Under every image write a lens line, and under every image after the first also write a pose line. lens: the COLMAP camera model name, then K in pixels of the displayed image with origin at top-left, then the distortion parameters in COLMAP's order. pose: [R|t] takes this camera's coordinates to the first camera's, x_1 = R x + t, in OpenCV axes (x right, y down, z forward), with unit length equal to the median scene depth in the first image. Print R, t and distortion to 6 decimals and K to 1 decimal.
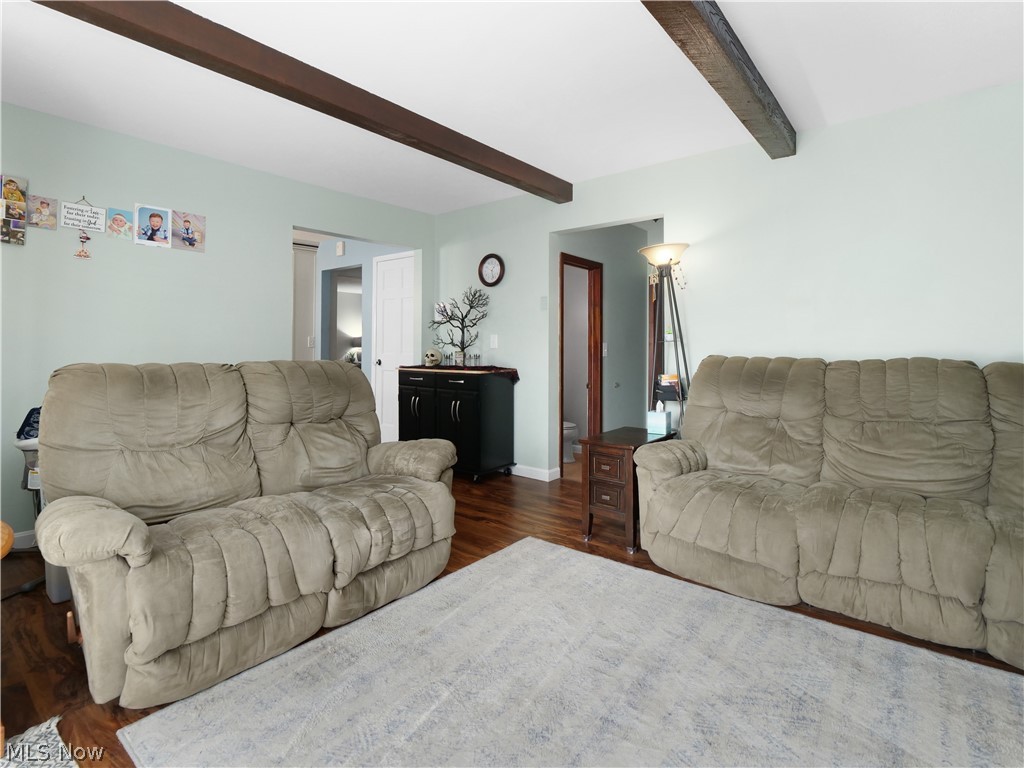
lens RADIAL K [[511.2, 0, 512.4], [0, 511.2, 346.3], [0, 0, 1]] dist [-0.009199, -0.000367]
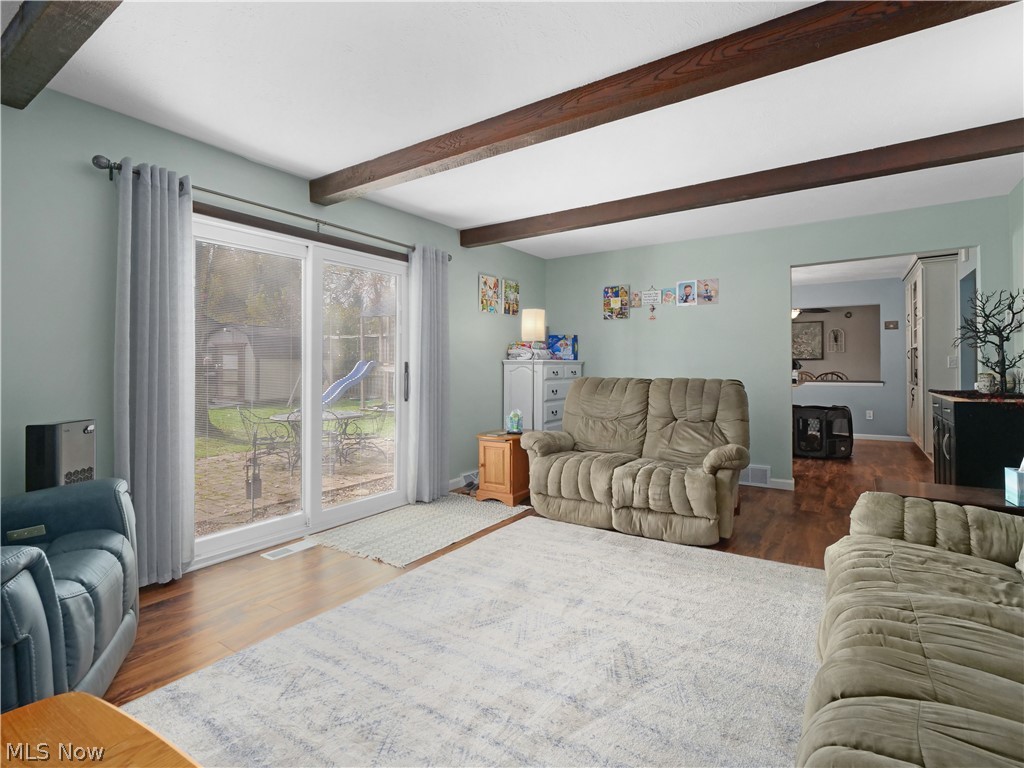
lens RADIAL K [[511.2, 0, 518.0], [0, 511.2, 376.1], [0, 0, 1]] dist [-0.009199, -0.000367]
pose [[0.098609, 0.013342, -0.995037, 1.017499], [0.005595, 0.999887, 0.013962, -0.001586], [0.995111, -0.006944, 0.098523, 0.374797]]
